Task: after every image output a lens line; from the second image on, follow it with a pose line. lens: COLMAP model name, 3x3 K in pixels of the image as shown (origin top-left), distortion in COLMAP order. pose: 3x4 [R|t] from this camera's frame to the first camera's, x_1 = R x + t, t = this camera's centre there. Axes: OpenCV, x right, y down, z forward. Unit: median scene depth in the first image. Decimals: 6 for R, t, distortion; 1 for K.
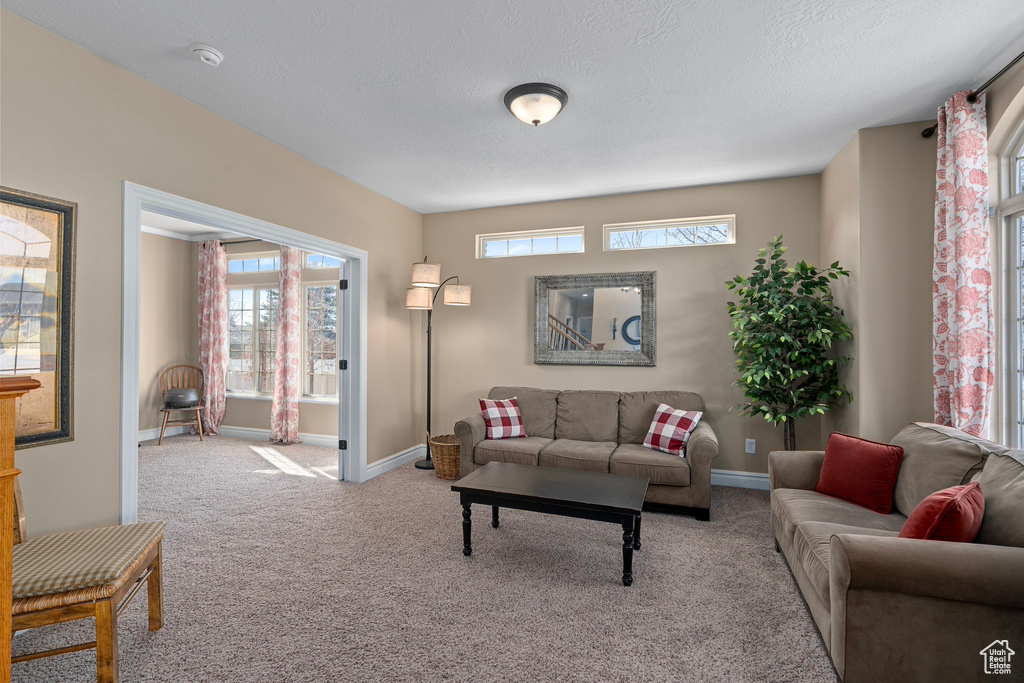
lens RADIAL K [[464.7, 0, 510.4], [0, 464.7, 339.1], [0, 0, 1]] dist [-0.002483, 0.000425]
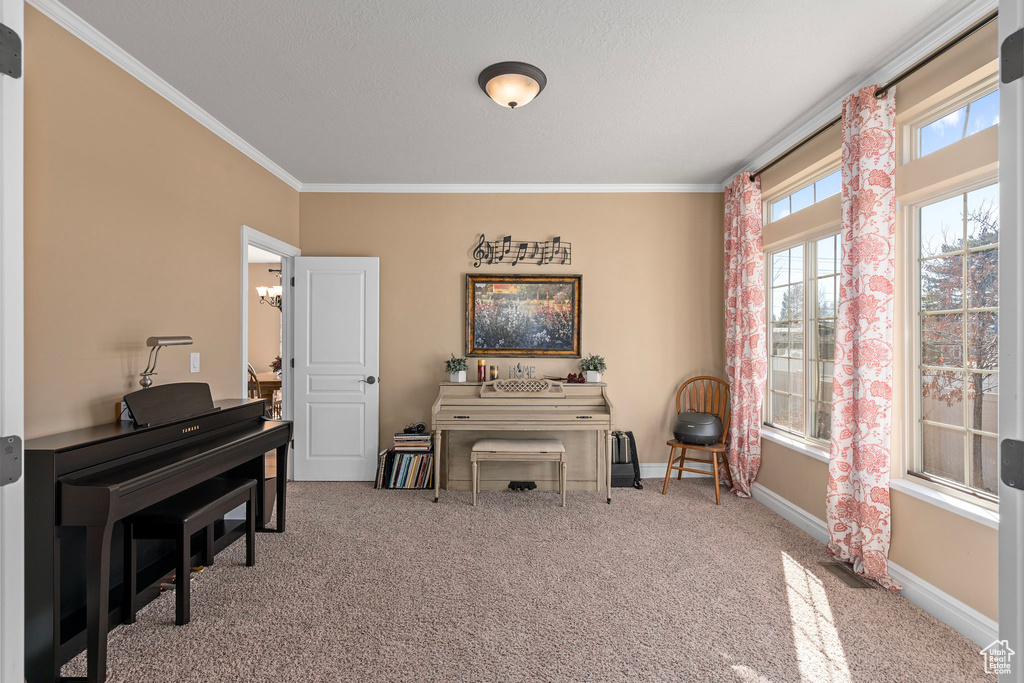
lens RADIAL K [[464.7, 0, 510.4], [0, 464.7, 339.1], [0, 0, 1]] dist [-0.002483, 0.000425]
pose [[0.345097, -0.008081, -0.938532, -0.178796], [0.008099, 0.999951, -0.005632, 0.002963], [0.938532, -0.005658, 0.345145, 0.519083]]
